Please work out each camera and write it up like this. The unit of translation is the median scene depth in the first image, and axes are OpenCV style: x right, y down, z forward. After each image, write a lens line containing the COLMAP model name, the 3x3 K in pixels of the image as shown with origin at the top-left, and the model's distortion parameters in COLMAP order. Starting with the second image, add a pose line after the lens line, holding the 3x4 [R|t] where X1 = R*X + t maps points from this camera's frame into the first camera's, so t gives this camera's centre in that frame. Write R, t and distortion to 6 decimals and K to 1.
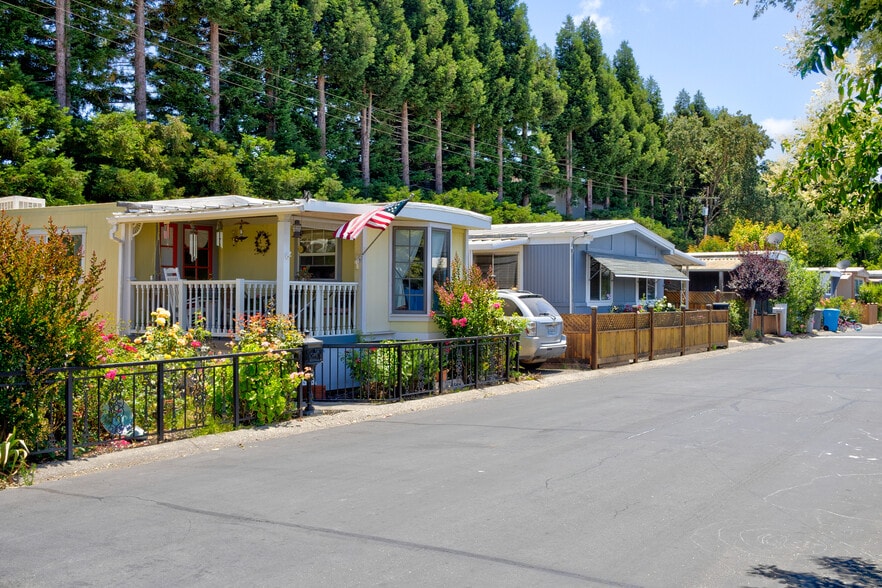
lens RADIAL K [[735.5, 0, 441.0], [0, 735.5, 294.0], [0, 0, 1]] dist [0.002748, -0.007919]
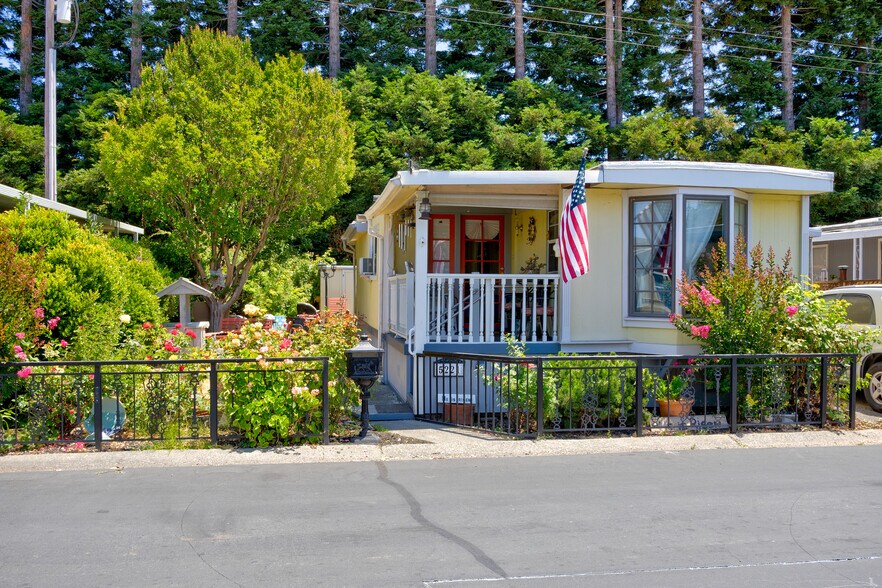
lens RADIAL K [[735.5, 0, 441.0], [0, 735.5, 294.0], [0, 0, 1]] dist [0.002748, -0.007919]
pose [[0.746685, 0.009034, -0.665116, 0.286811], [-0.004947, 0.999956, 0.008028, -0.001351], [0.665159, -0.002704, 0.746697, 0.319482]]
